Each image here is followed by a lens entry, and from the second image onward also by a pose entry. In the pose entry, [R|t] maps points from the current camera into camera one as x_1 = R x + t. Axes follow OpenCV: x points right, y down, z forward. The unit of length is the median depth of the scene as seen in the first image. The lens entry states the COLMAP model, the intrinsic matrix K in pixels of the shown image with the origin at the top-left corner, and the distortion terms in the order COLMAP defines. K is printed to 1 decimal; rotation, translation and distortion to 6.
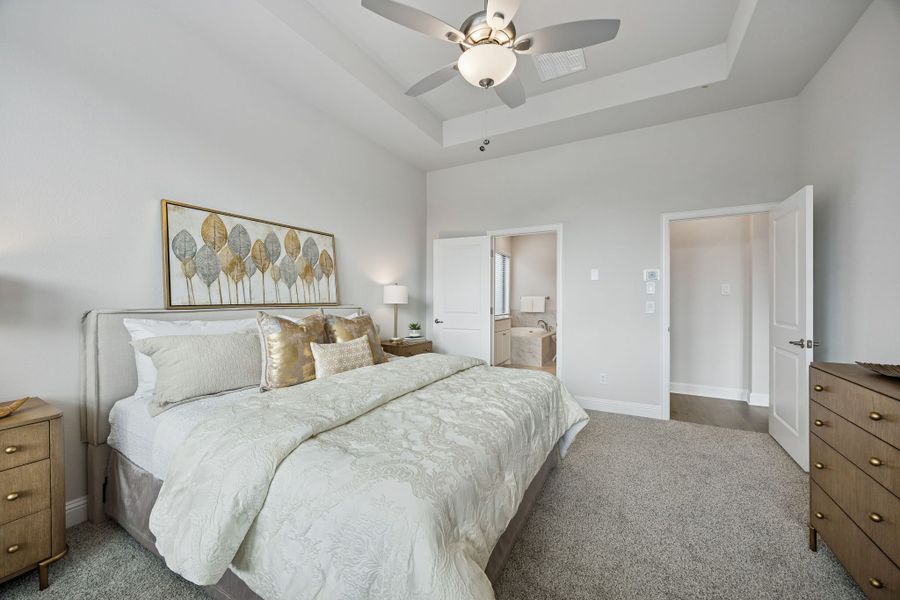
lens RADIAL K [[341.0, 0, 447.5], [0, 341.0, 298.9], [0, 0, 1]] dist [-0.006800, 0.000117]
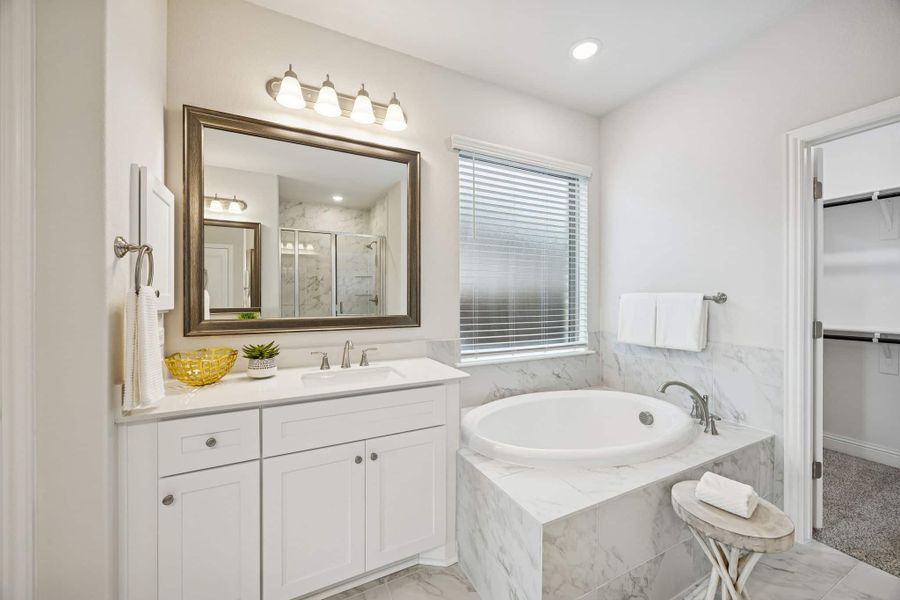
lens RADIAL K [[341.0, 0, 448.7], [0, 341.0, 298.9], [0, 0, 1]] dist [-0.006800, 0.000117]
pose [[0.829255, 0.003415, -0.558859, 0.265034], [-0.004680, 0.999989, -0.000834, -0.000814], [0.558850, 0.003307, 0.829262, 0.656913]]
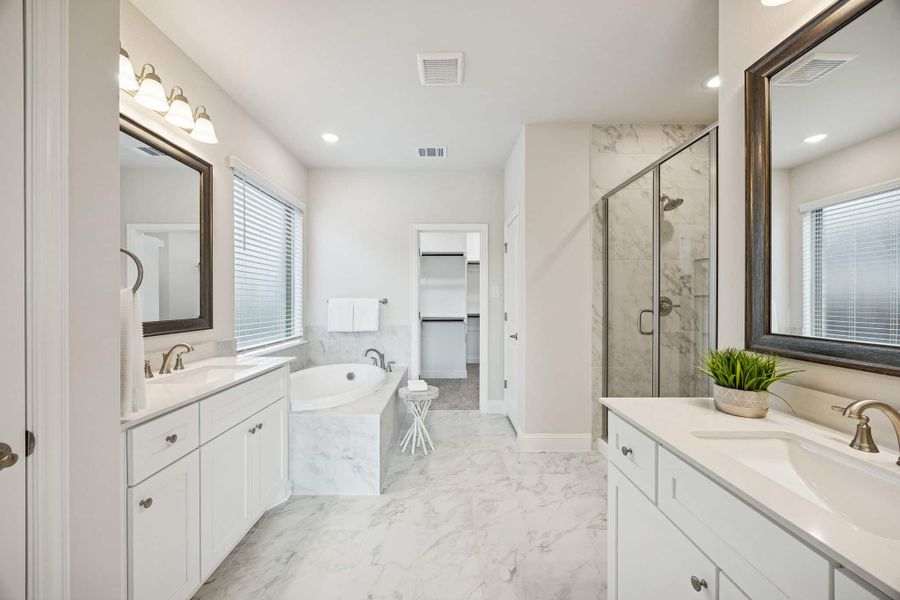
lens RADIAL K [[341.0, 0, 445.8], [0, 341.0, 300.2], [0, 0, 1]] dist [-0.006800, 0.000117]
pose [[0.871614, 0.000802, 0.490193, 0.129390], [0.003067, 0.999970, -0.007089, -0.000405], [-0.490184, 0.007683, 0.871585, 0.522775]]
